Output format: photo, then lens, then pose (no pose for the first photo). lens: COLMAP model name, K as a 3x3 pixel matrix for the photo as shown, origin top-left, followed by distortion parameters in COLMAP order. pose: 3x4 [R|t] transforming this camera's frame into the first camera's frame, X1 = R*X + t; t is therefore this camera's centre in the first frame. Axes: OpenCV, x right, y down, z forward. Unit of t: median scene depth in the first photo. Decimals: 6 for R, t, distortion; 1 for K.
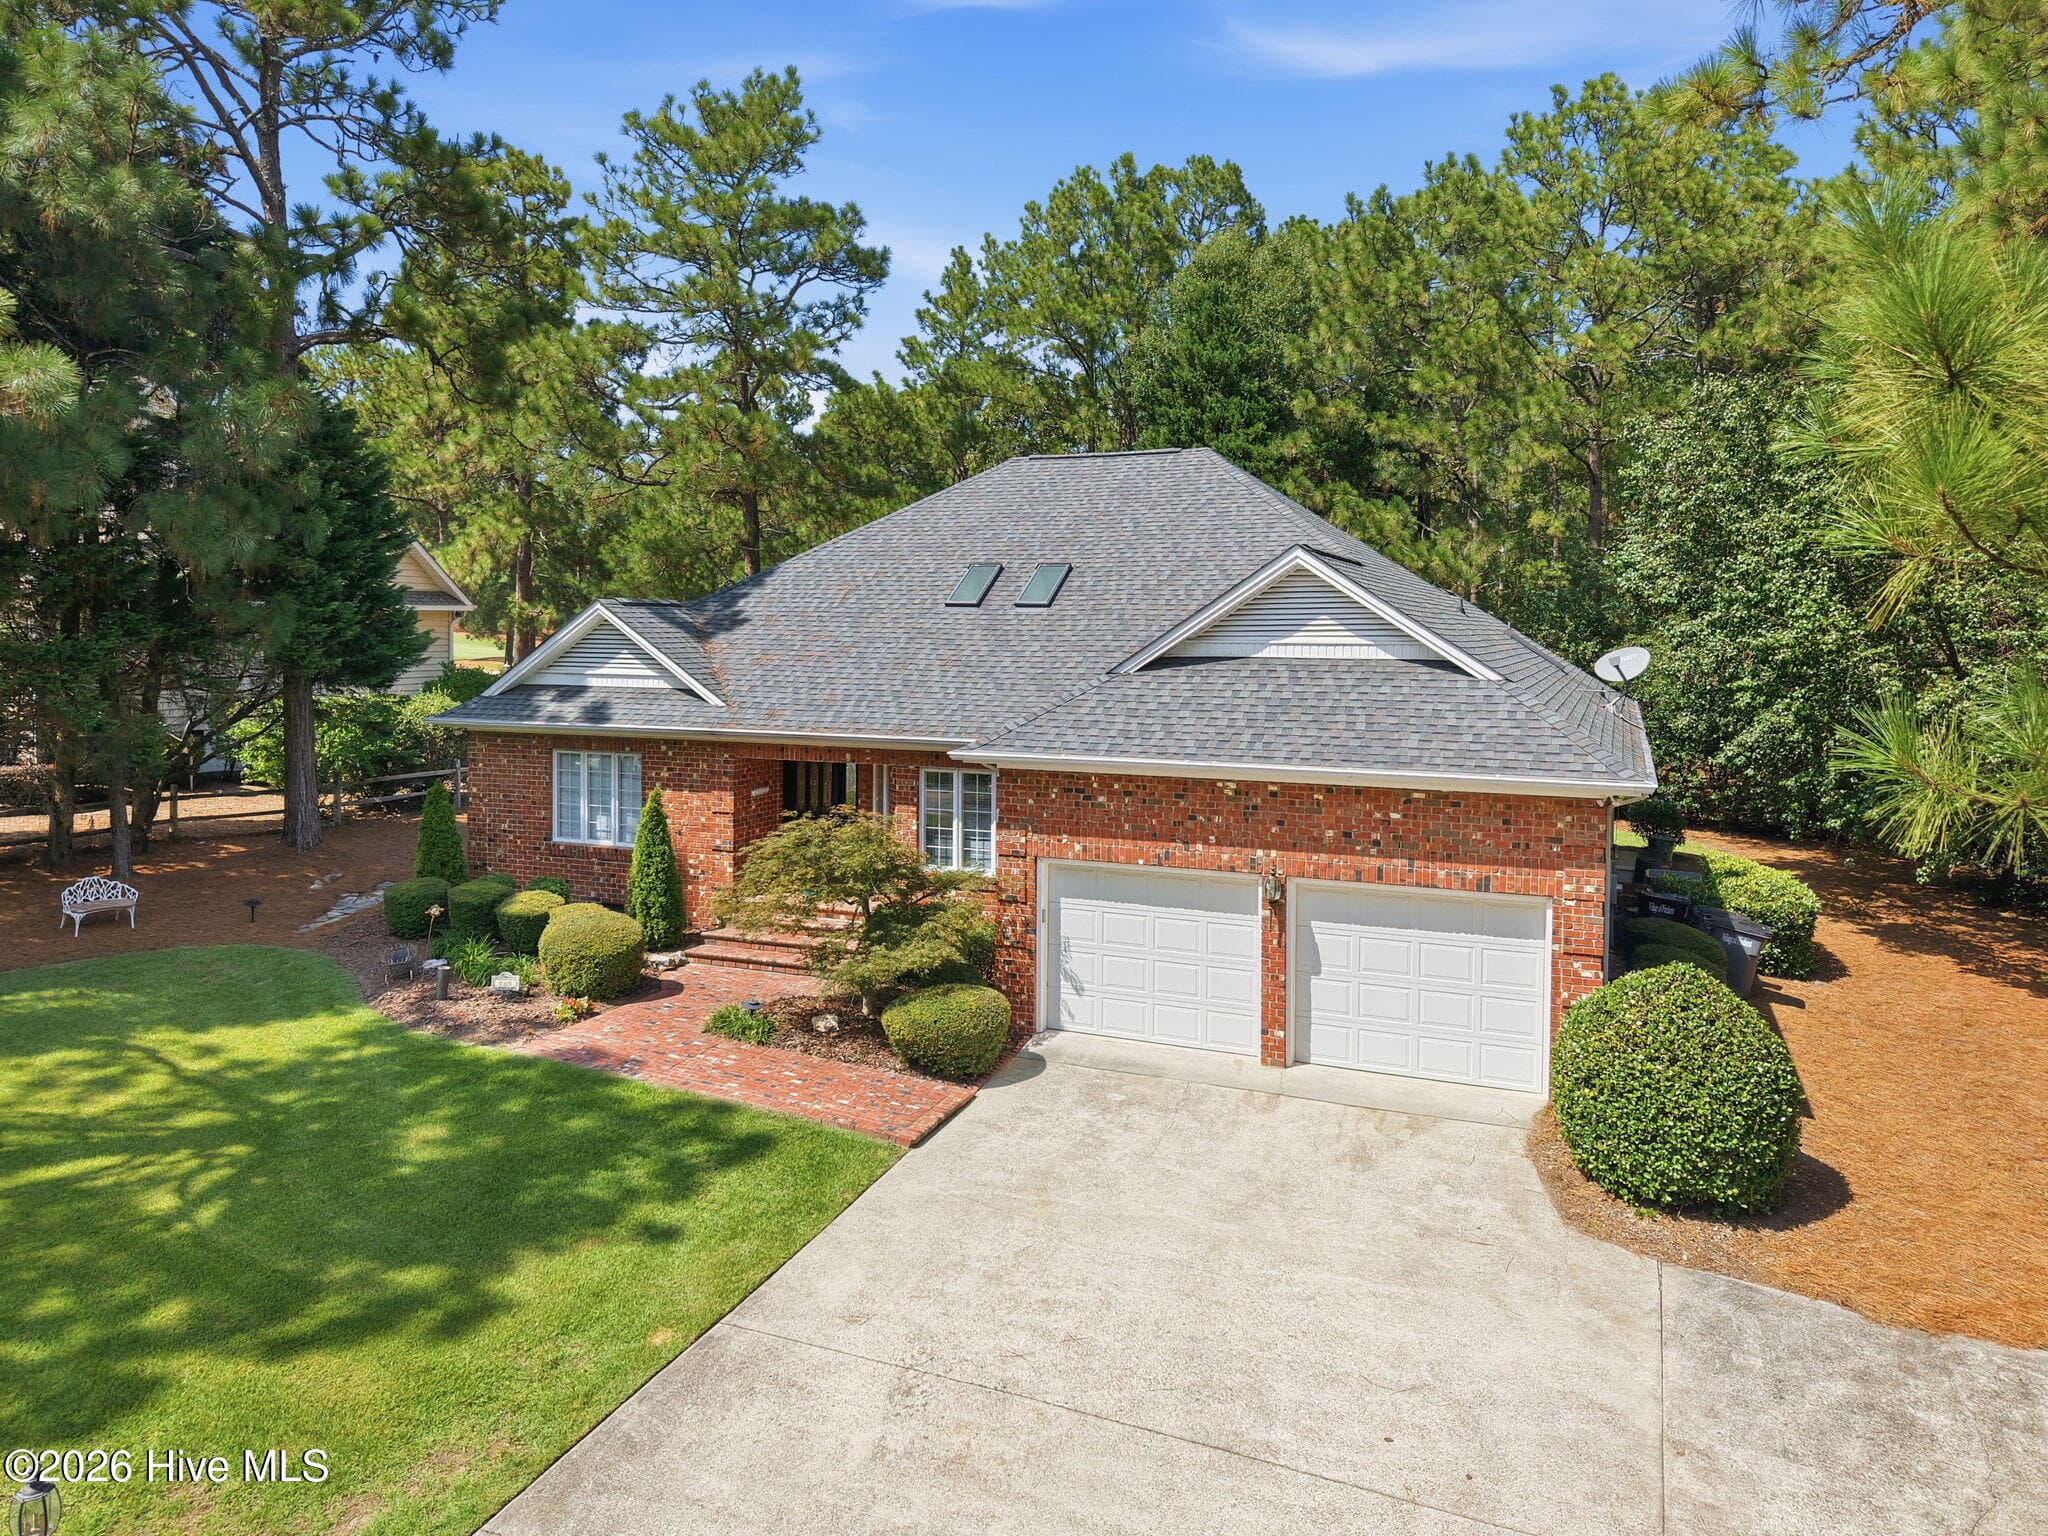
lens RADIAL K [[1378.7, 0, 1035.0], [0, 1378.7, 682.6], [0, 0, 1]] dist [0.019054, -0.014501]
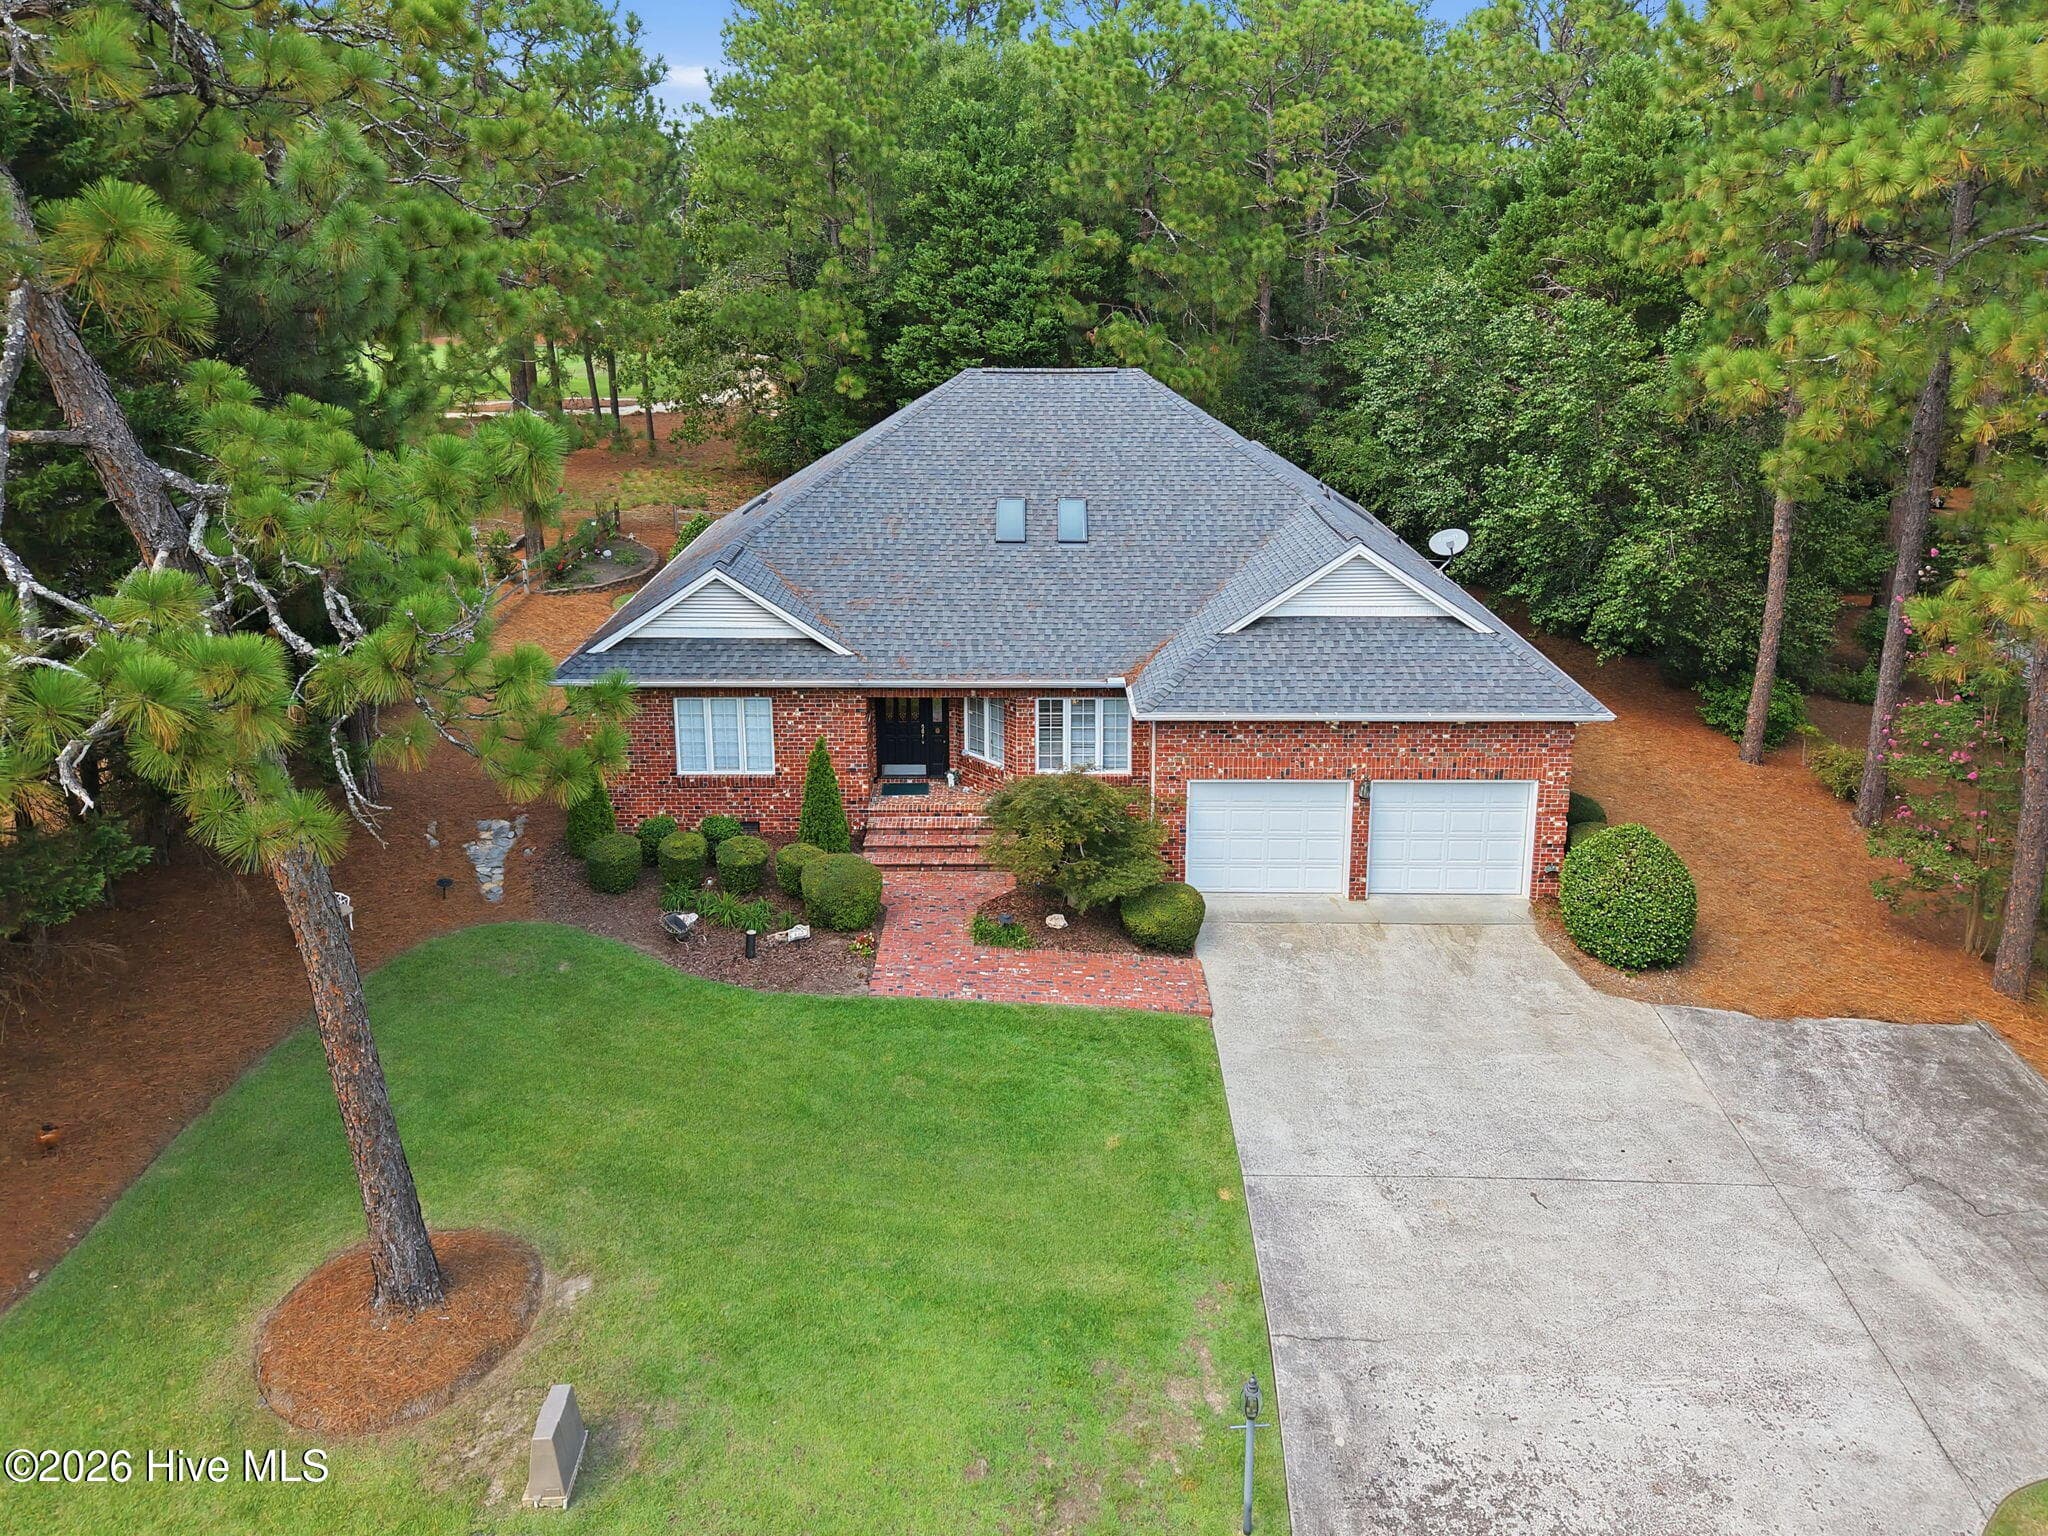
lens RADIAL K [[1378.7, 0, 1032.0], [0, 1378.7, 597.1], [0, 0, 1]] dist [0.019054, -0.014501]
pose [[0.924057, -0.101137, 0.368633, -0.628533], [0.019757, 0.975711, 0.218167, -0.351896], [-0.381744, -0.194315, 0.903611, -0.145811]]
